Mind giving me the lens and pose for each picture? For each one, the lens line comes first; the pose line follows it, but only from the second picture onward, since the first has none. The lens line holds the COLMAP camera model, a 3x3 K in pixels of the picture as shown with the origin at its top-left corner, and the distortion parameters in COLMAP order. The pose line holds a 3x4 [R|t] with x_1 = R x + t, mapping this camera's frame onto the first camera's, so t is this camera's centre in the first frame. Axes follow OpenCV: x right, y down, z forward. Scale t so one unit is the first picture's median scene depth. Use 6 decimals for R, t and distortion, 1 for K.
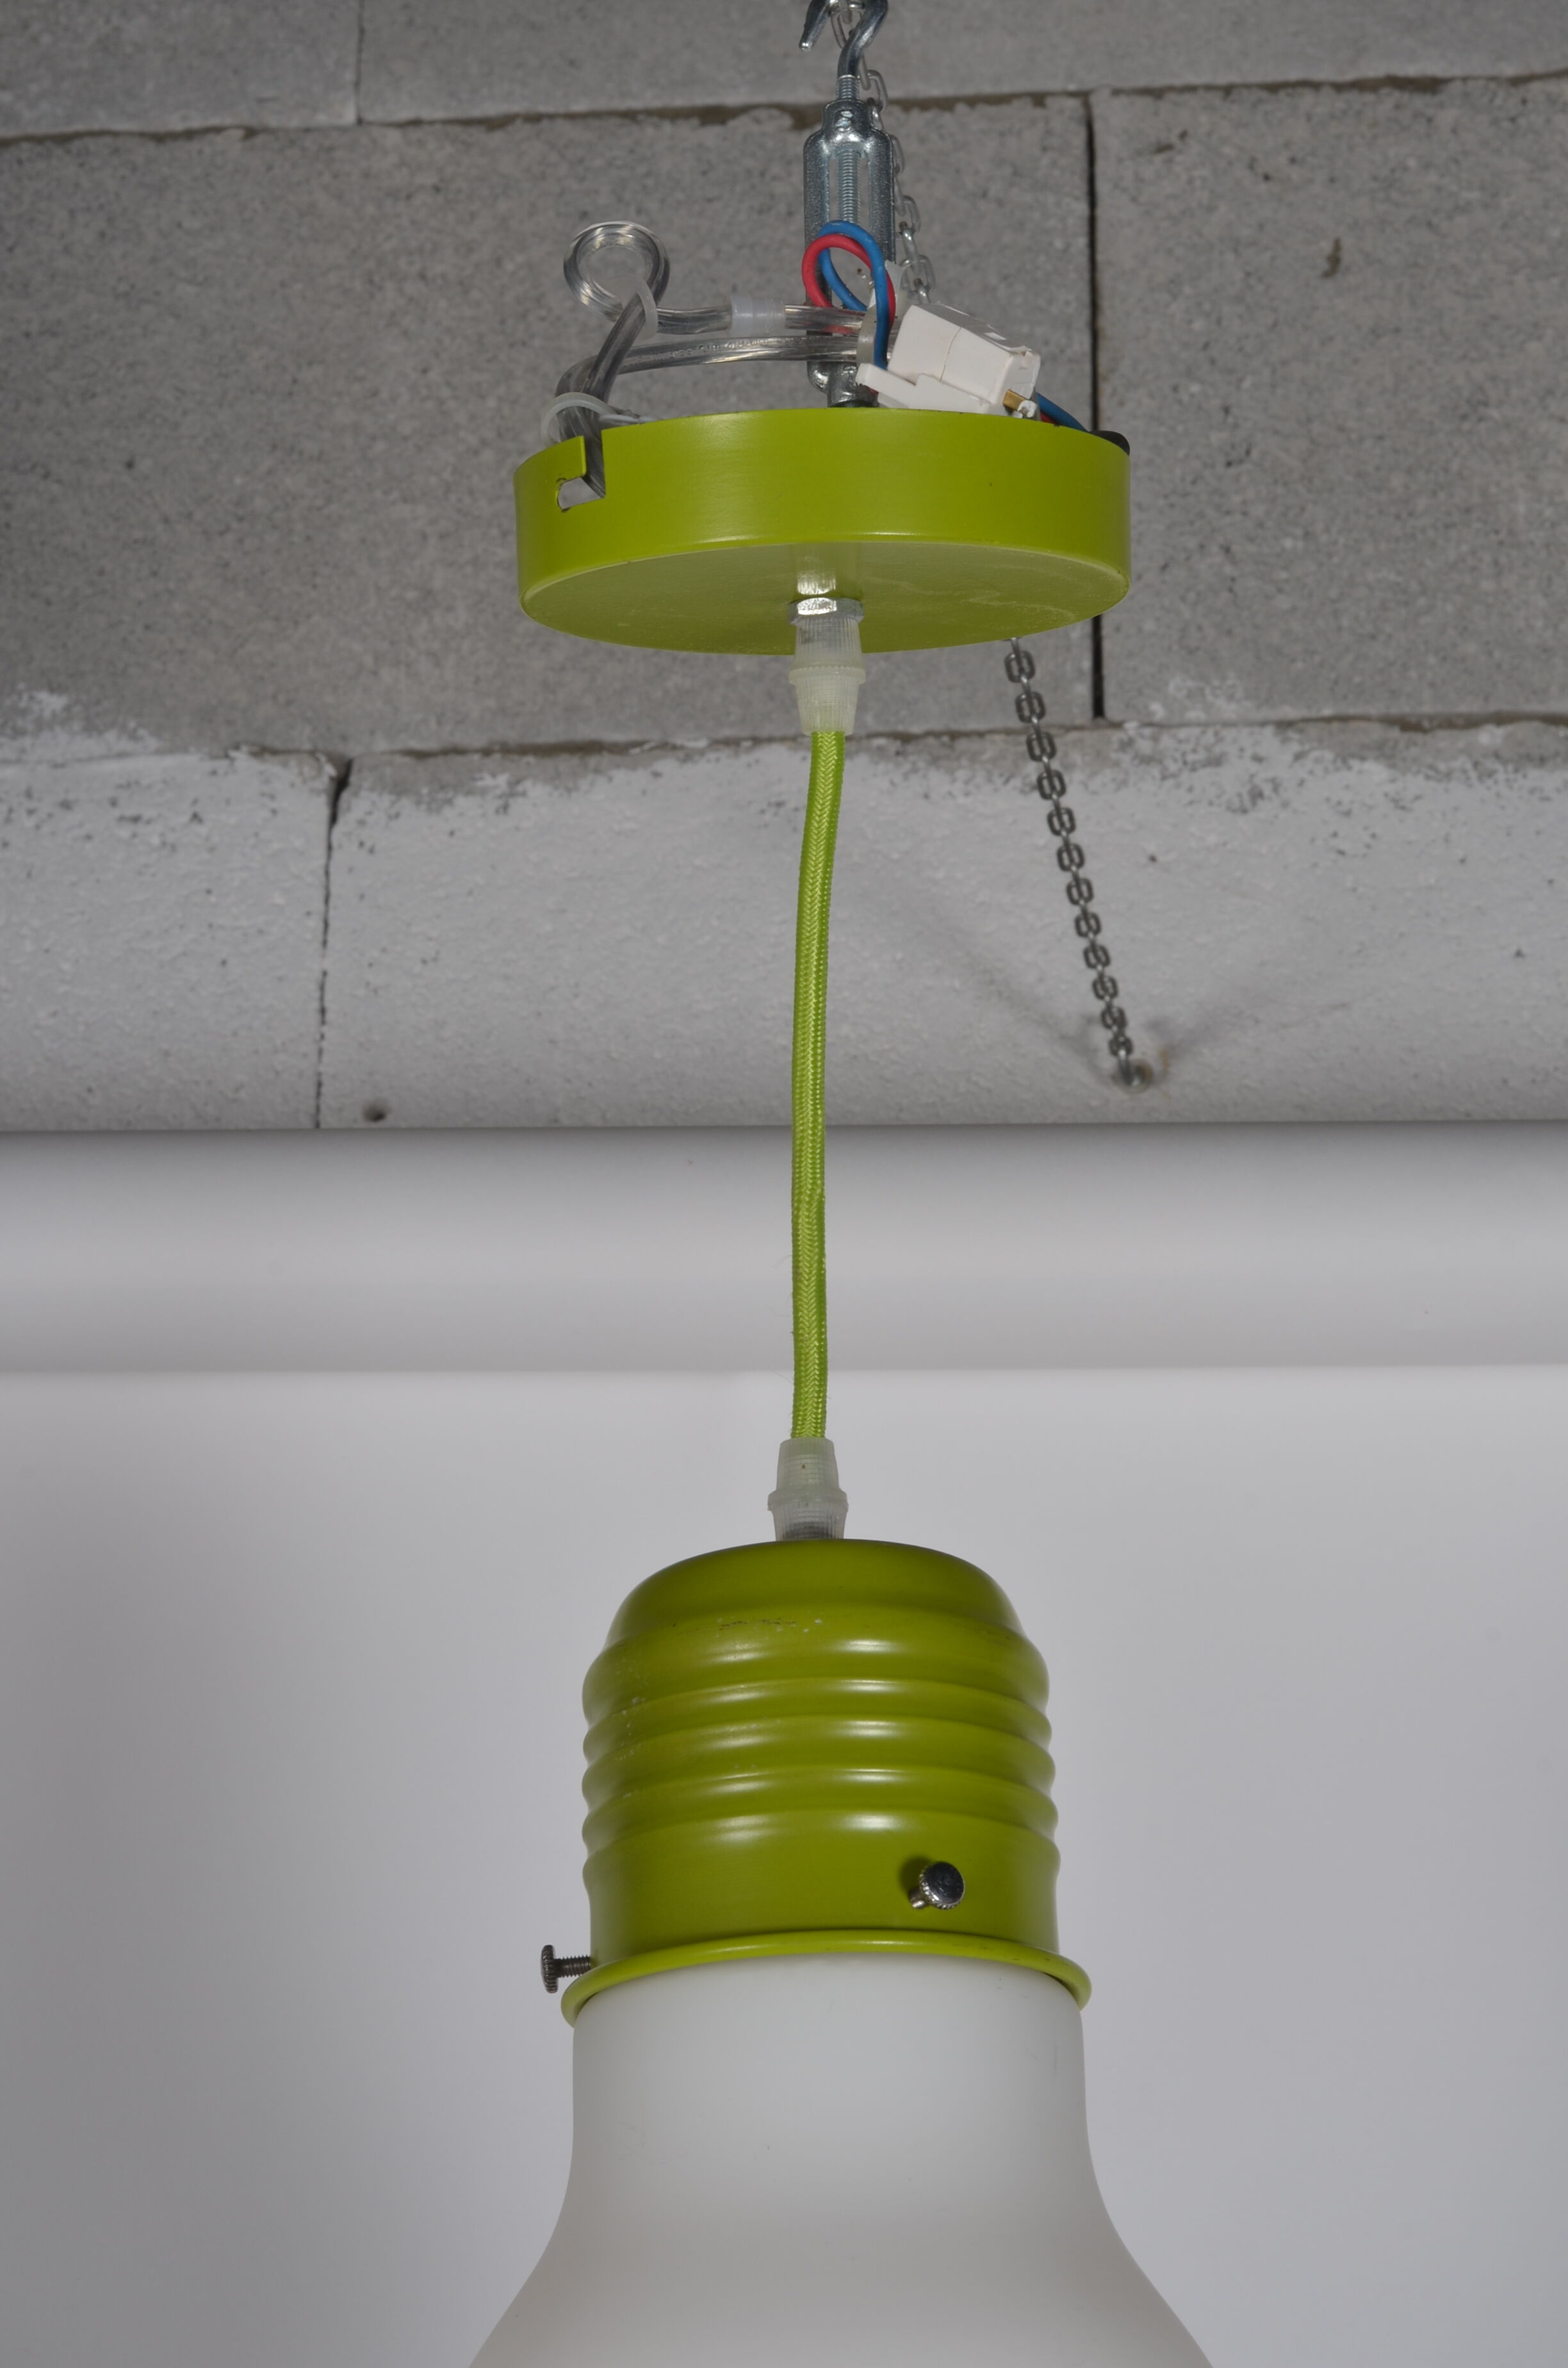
lens RADIAL K [[5349.0, 0, 784.0], [0, 5349.0, 1184.0], [0, 0, 1]] dist [-0.021736, -0.503822]
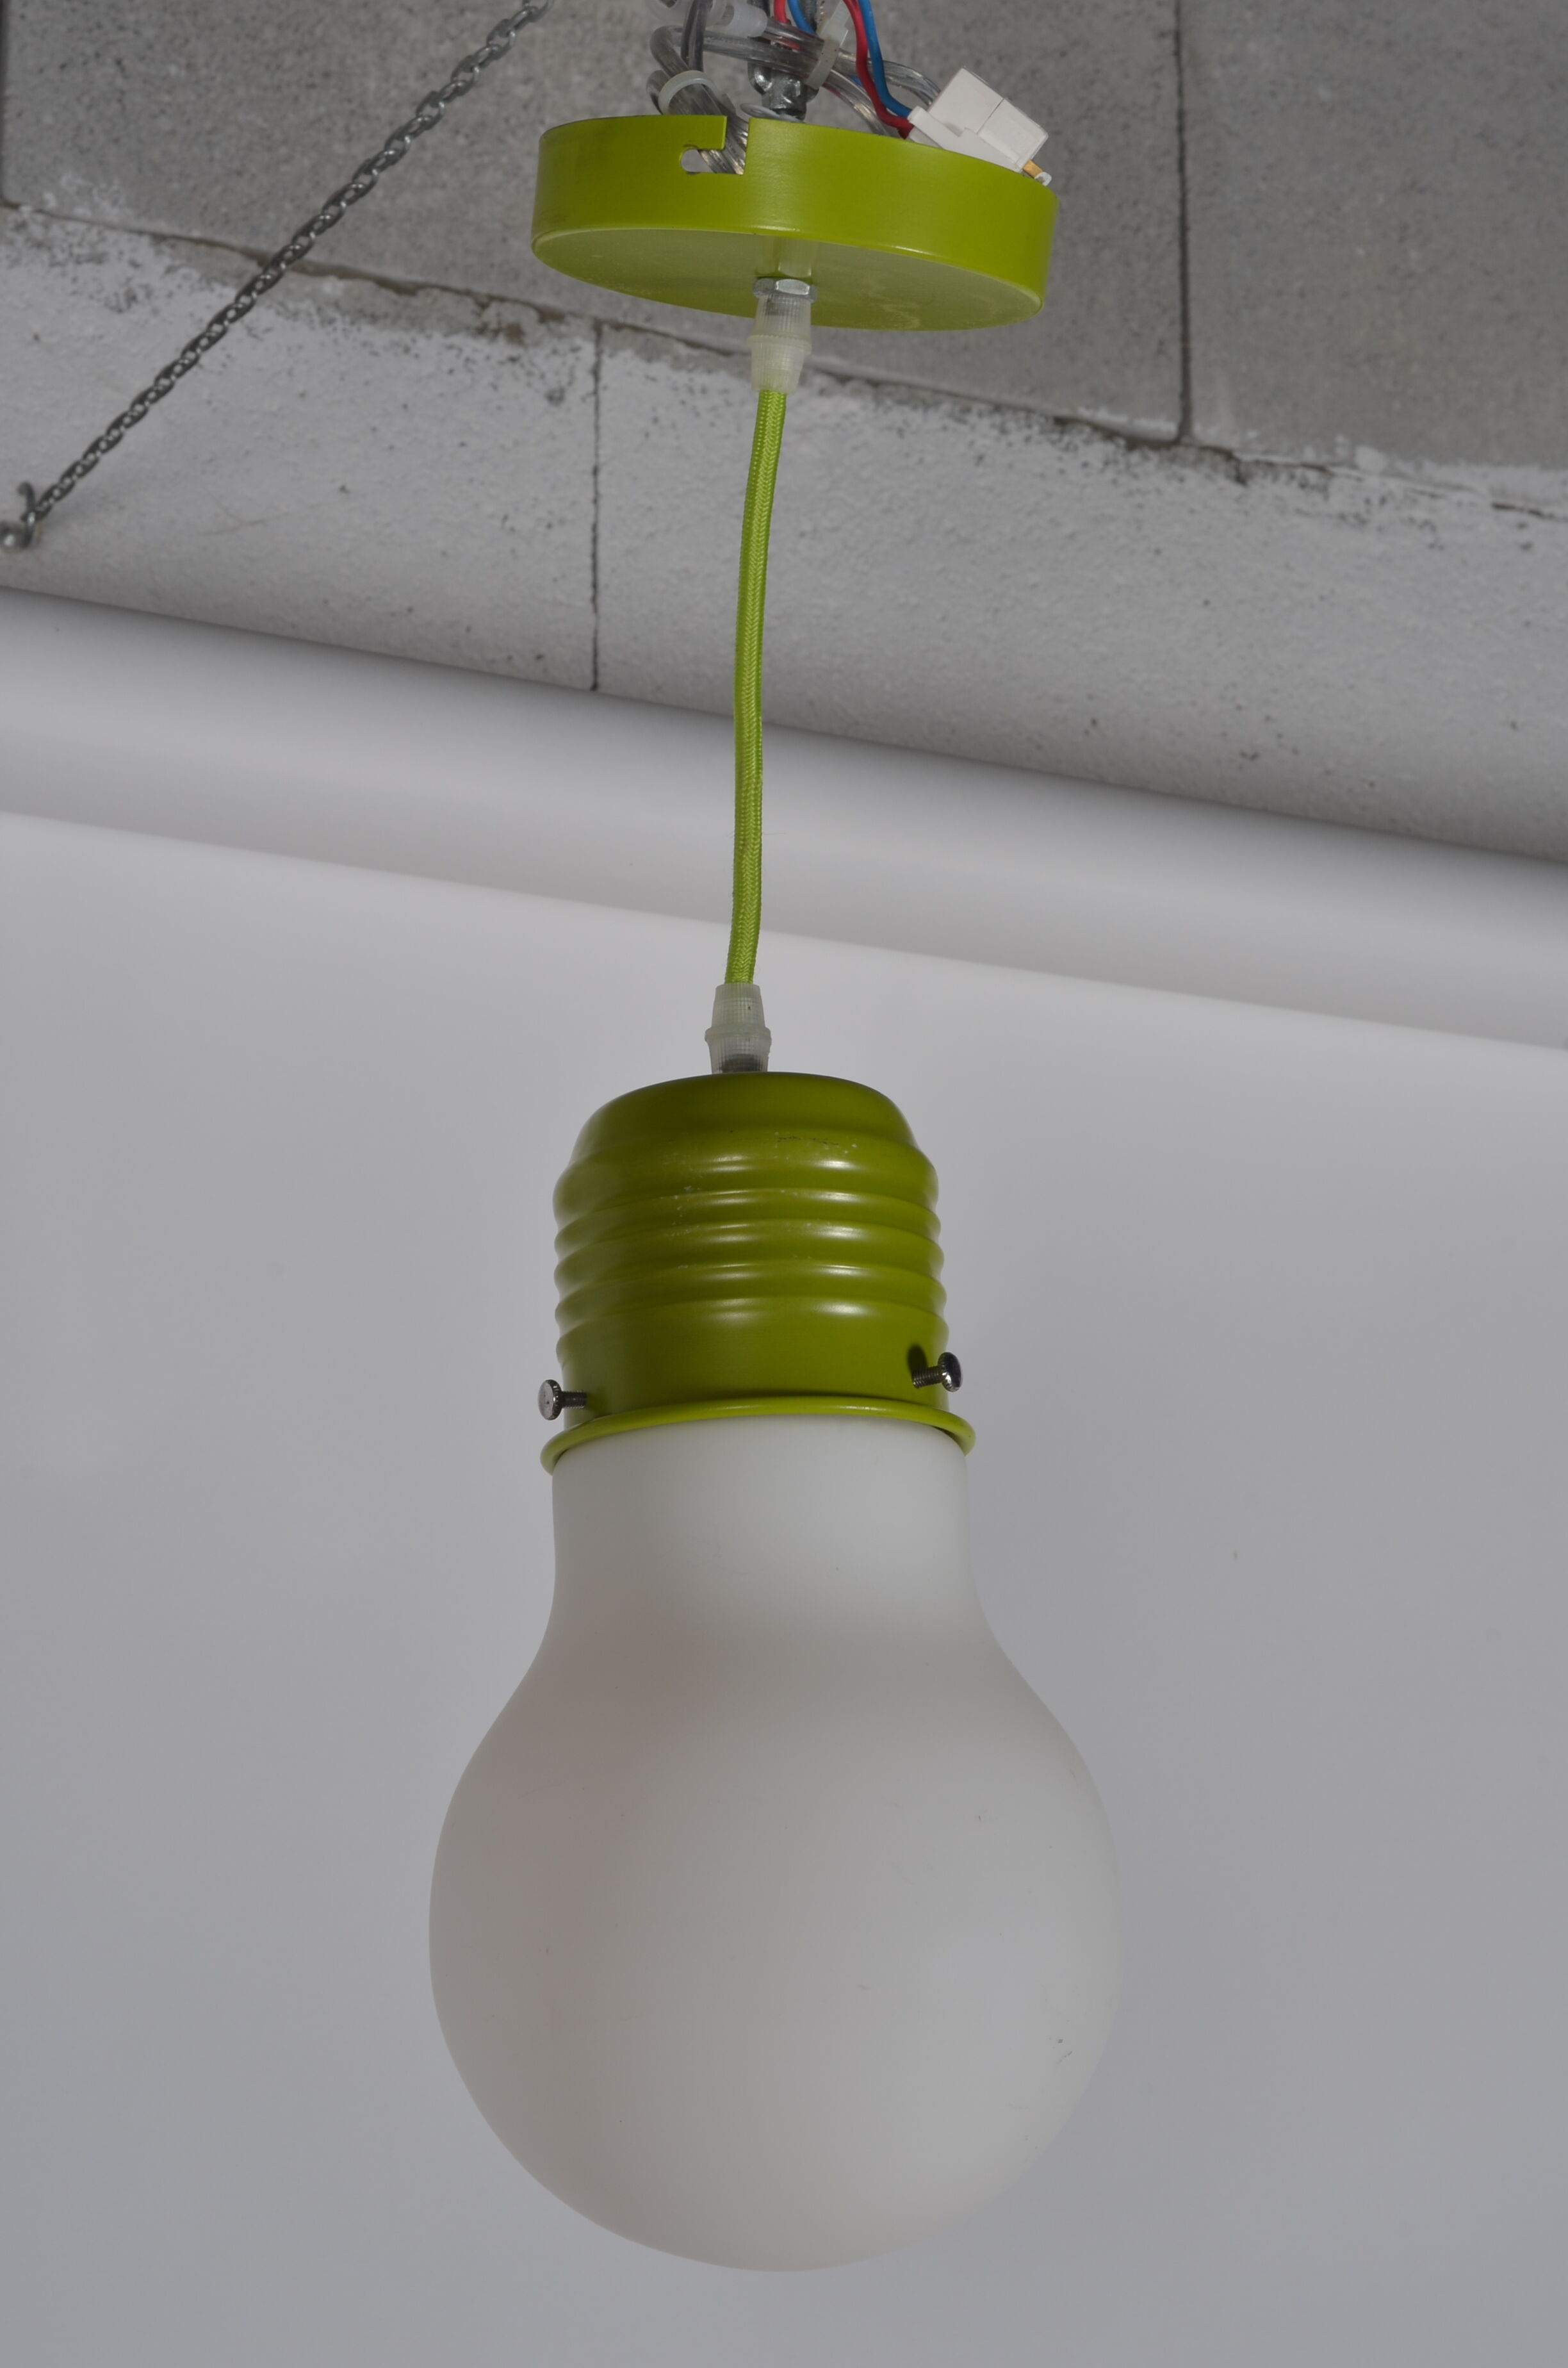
lens RADIAL K [[5349.0, 0, 784.0], [0, 5349.0, 1184.0], [0, 0, 1]] dist [-0.021736, -0.503822]
pose [[0.854093, 0.115388, 0.507159, -0.328033], [-0.176719, 0.981452, 0.074310, 0.000412], [-0.489178, -0.153093, 0.858643, -0.030906]]
